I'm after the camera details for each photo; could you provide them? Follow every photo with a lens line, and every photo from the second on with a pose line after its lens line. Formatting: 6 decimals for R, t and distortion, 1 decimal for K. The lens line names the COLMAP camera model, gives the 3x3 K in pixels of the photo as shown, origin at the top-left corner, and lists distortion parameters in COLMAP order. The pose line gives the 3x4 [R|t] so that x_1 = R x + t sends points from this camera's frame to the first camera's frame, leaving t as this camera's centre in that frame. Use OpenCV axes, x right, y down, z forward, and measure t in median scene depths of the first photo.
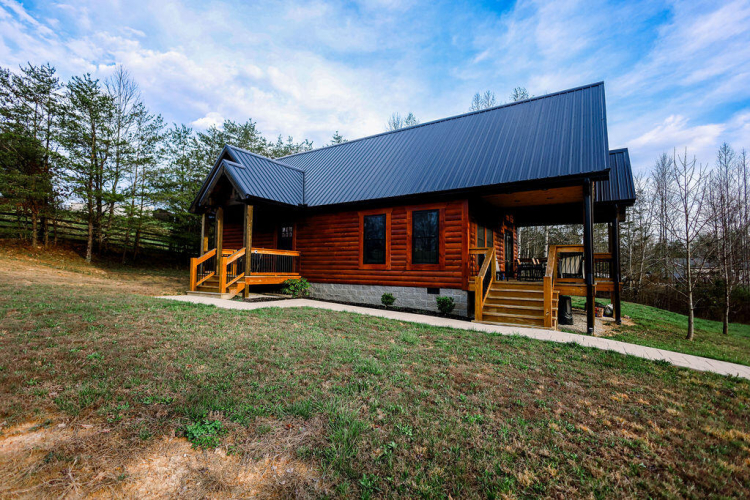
lens RADIAL K [[345.2, 0, 373.4], [0, 345.2, 250.3], [0, 0, 1]] dist [0.001628, -0.000075]
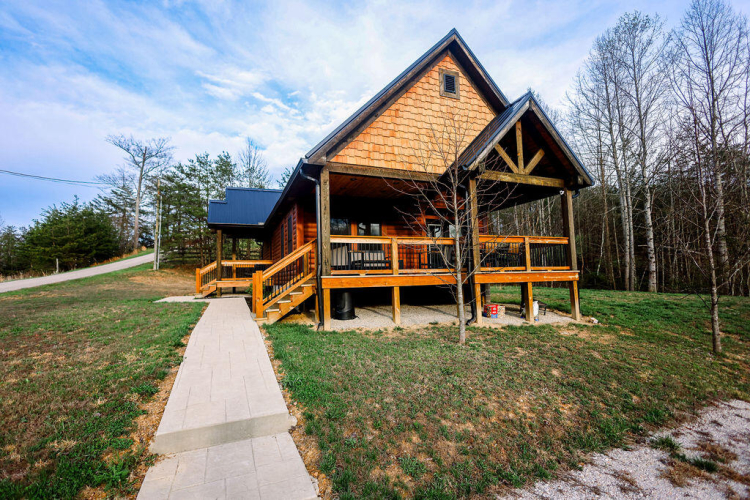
lens RADIAL K [[348.0, 0, 373.3], [0, 348.0, 247.5], [0, 0, 1]] dist [0.005467, 0.000084]
pose [[0.823739, -0.073572, -0.562176, 1.041085], [0.055597, 0.997248, -0.049044, 0.045607], [0.564237, 0.009144, 0.825562, 0.218625]]
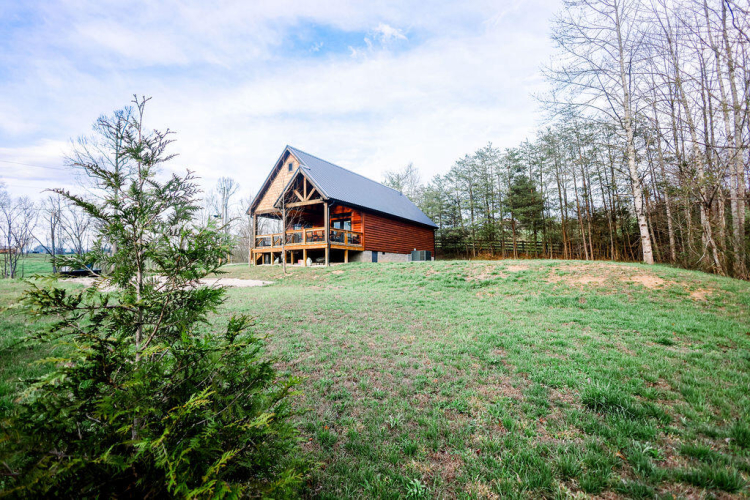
lens RADIAL K [[345.1, 0, 375.0], [0, 345.1, 250.0], [0, 0, 1]] dist [0.001289, 0.000052]
pose [[-0.003890, -0.063693, -0.997962, 2.996347], [0.044828, 0.996955, -0.063804, 0.281276], [0.998987, -0.044984, -0.001023, 1.692016]]
